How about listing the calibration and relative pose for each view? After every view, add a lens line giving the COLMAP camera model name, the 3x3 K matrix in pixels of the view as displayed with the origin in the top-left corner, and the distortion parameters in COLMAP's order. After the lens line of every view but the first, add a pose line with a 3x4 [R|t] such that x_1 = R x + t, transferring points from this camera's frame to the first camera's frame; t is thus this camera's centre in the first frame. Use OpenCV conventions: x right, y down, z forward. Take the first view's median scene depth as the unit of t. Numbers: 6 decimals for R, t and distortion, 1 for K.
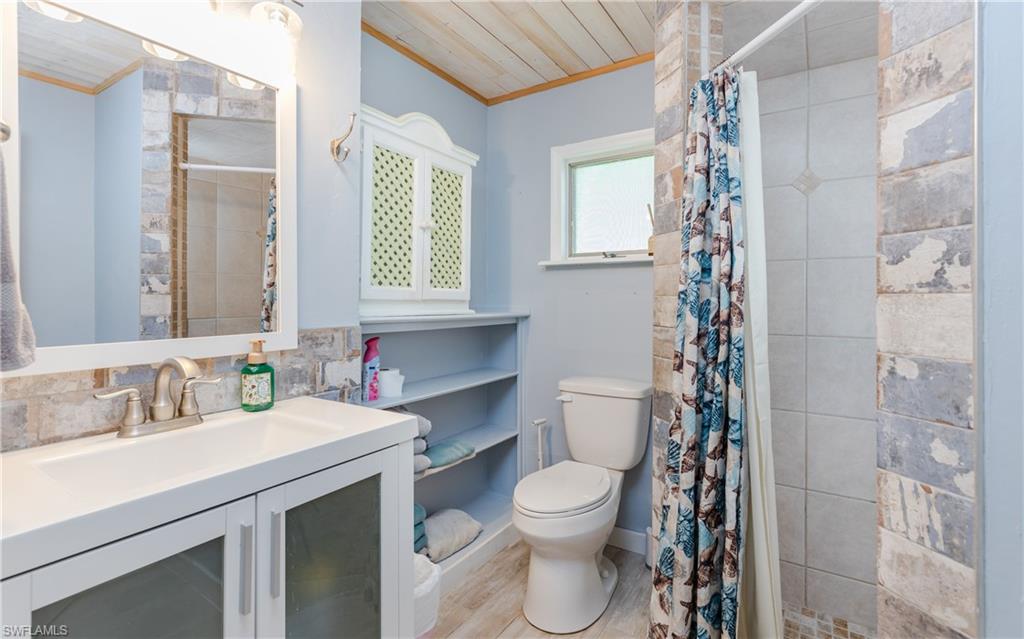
lens RADIAL K [[471.2, 0, 511.7], [0, 471.2, 297.9], [0, 0, 1]] dist [0.079476, 0.000068]
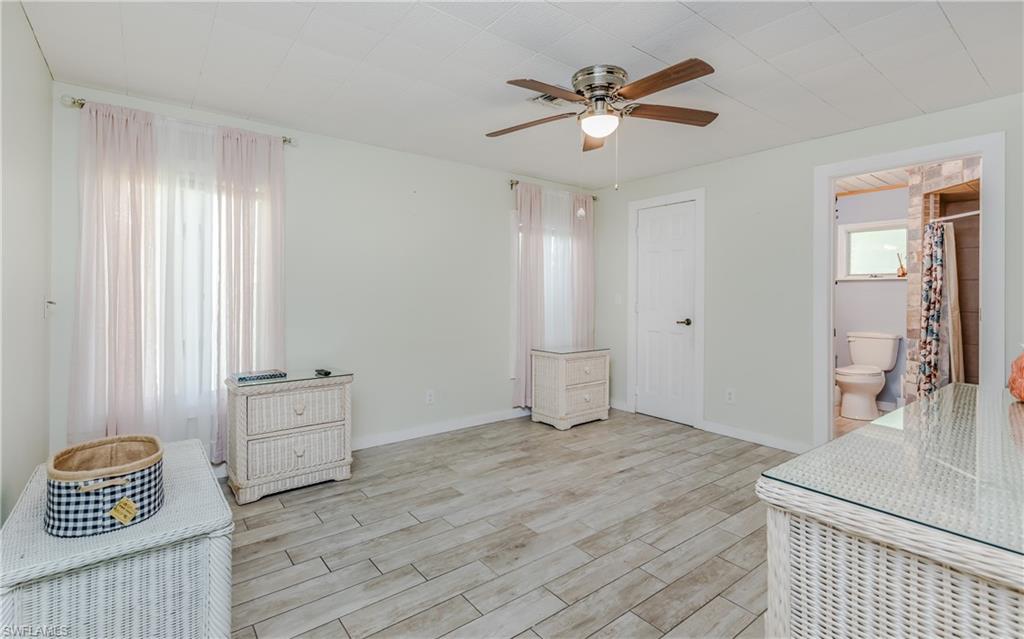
lens RADIAL K [[471.2, 0, 511.7], [0, 471.2, 297.9], [0, 0, 1]] dist [0.079476, 0.000068]
pose [[0.945383, 0.005124, -0.325922, -0.697799], [-0.001659, 0.999939, 0.010908, -0.014892], [0.325958, -0.009772, 0.945334, -1.851066]]
